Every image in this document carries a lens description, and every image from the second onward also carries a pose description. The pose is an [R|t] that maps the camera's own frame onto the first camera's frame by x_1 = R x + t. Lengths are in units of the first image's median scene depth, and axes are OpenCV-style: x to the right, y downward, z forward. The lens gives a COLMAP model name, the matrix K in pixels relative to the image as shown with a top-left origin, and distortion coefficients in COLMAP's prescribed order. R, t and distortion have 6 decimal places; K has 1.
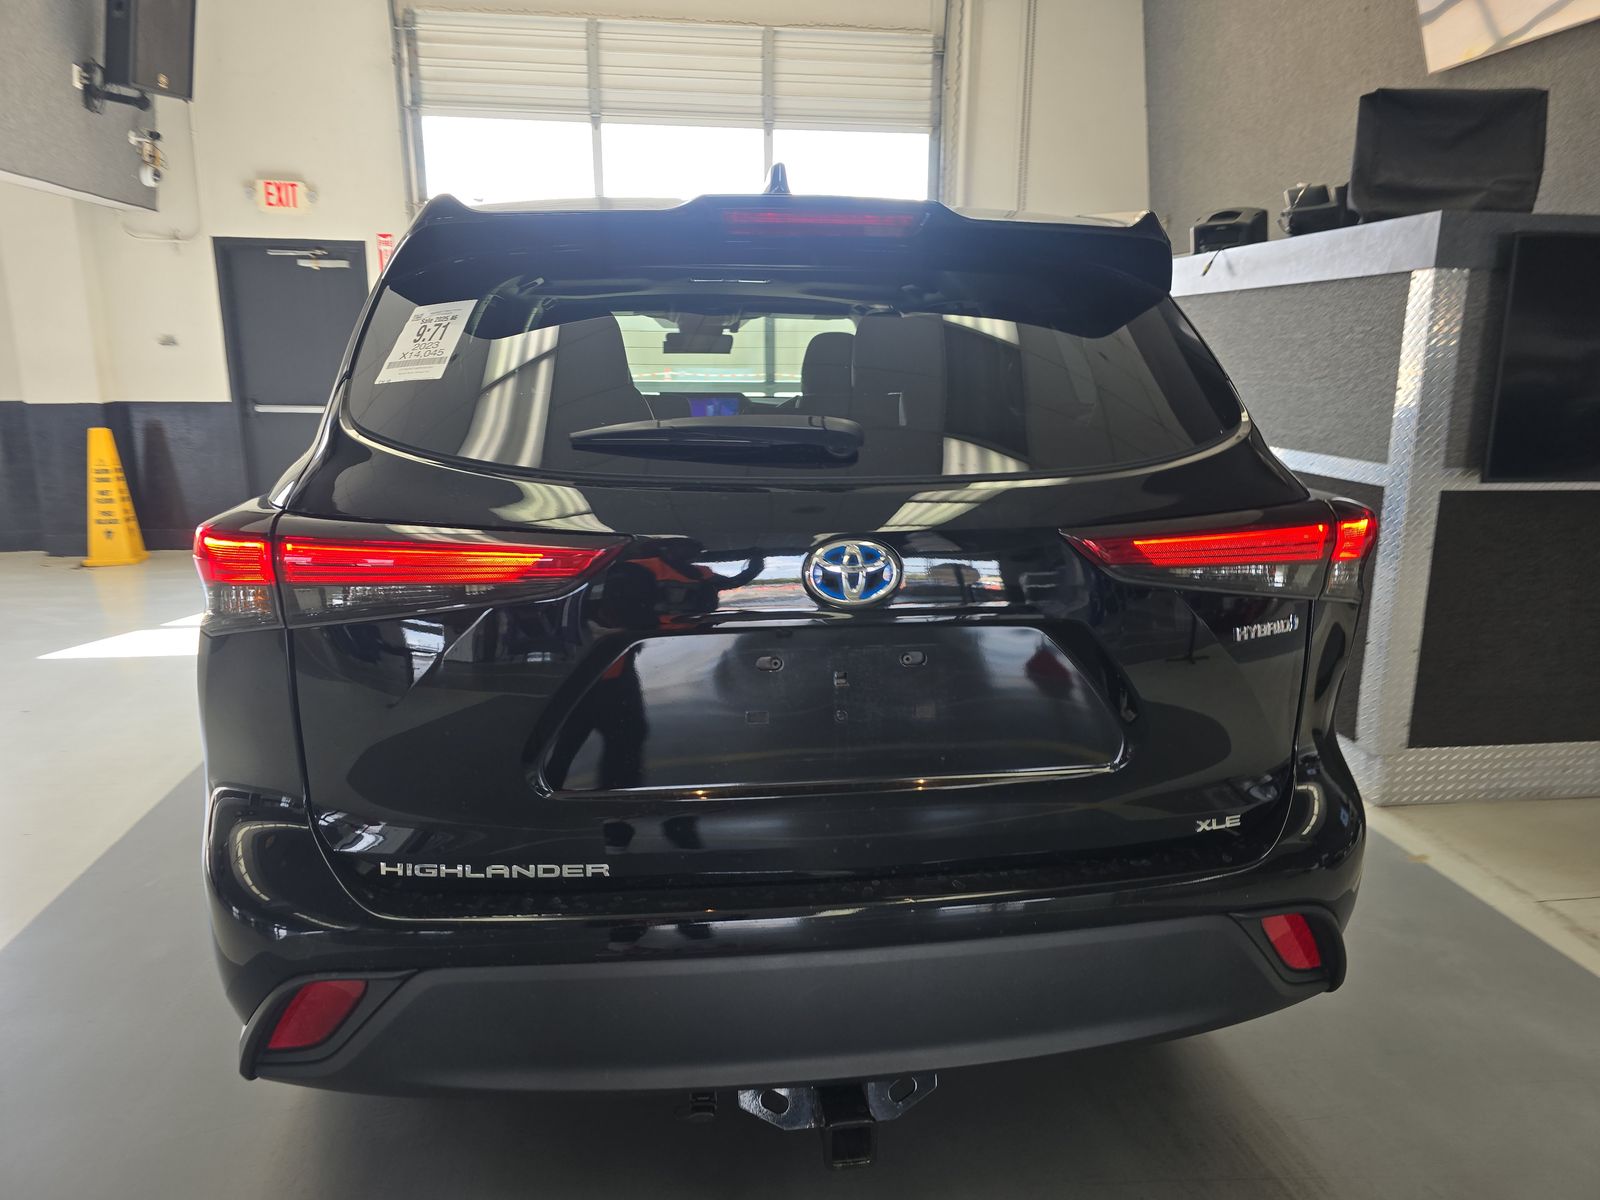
lens RADIAL K [[1077.0, 0, 793.5], [0, 1077.0, 598.3], [0, 0, 1]] dist [0.033198, -0.025815]
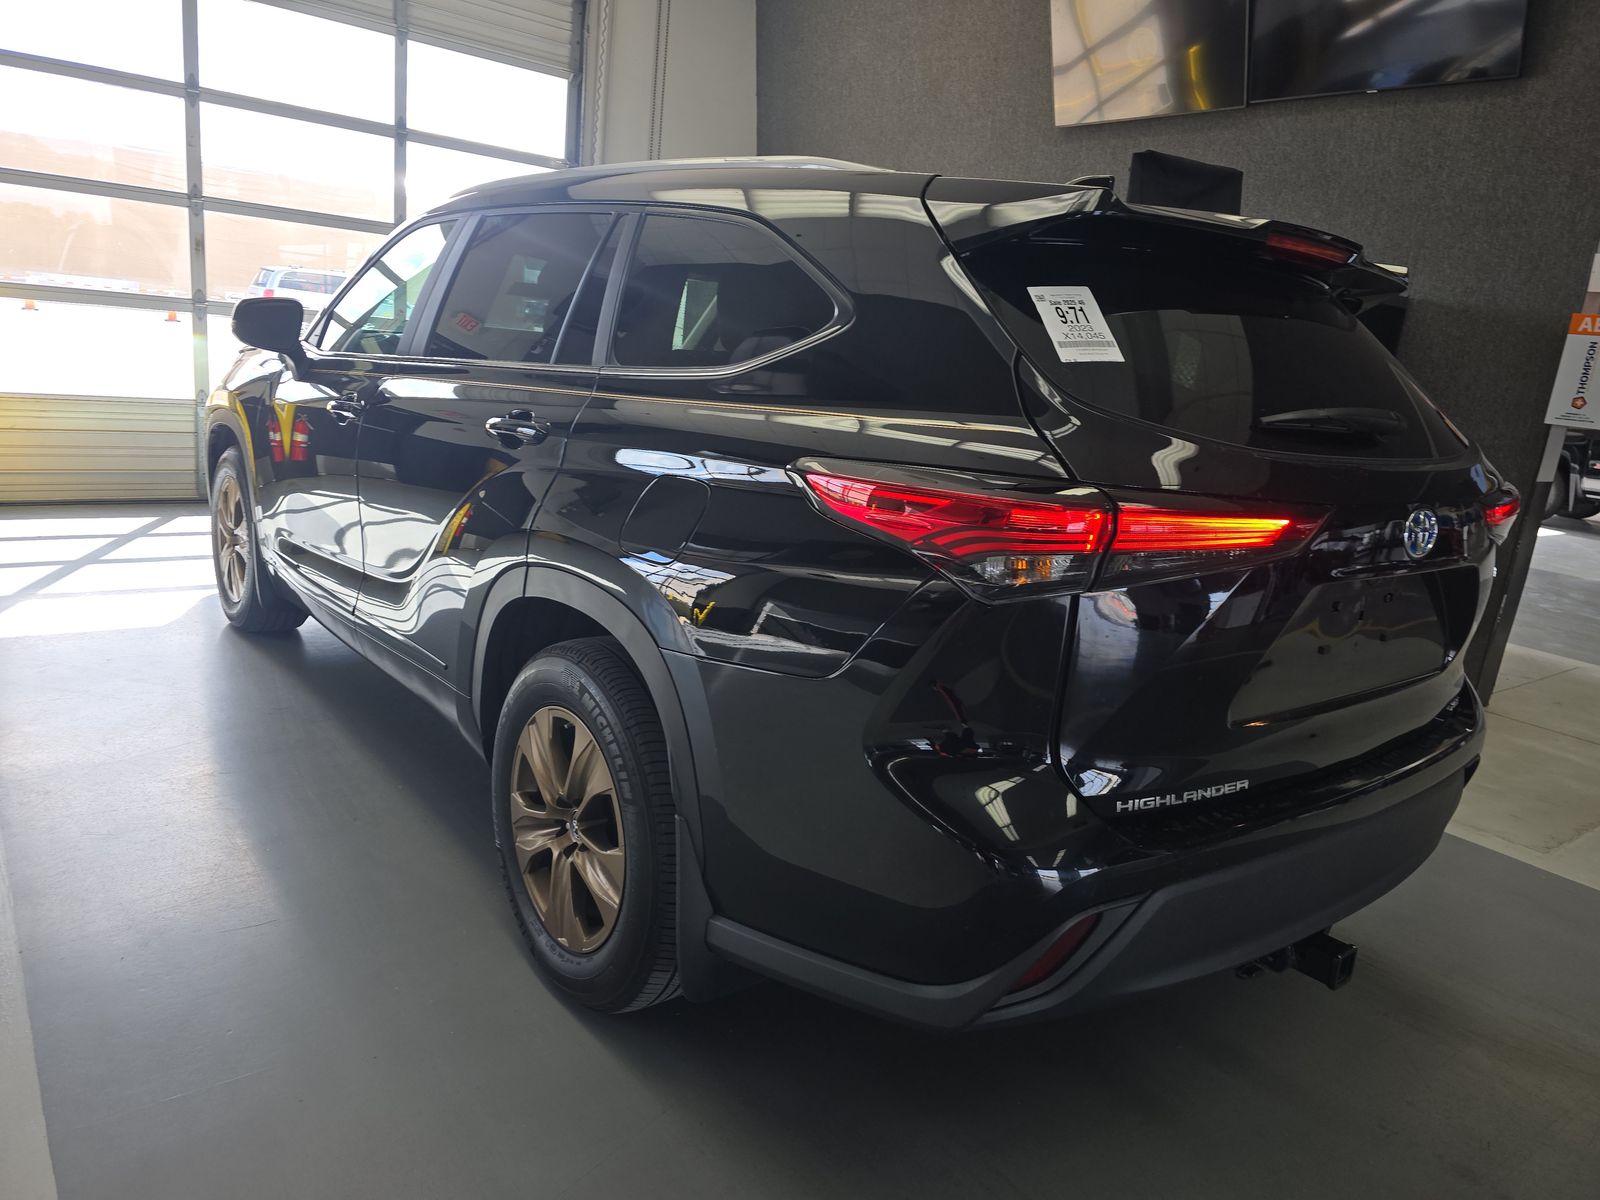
lens RADIAL K [[1077.0, 0, 797.3], [0, 1077.0, 600.0], [0, 0, 1]] dist [0.033198, -0.025815]
pose [[0.864929, -0.039124, 0.500368, -0.274905], [0.017554, 0.998705, 0.047746, -0.004535], [-0.501588, -0.032513, 0.864496, 0.049190]]
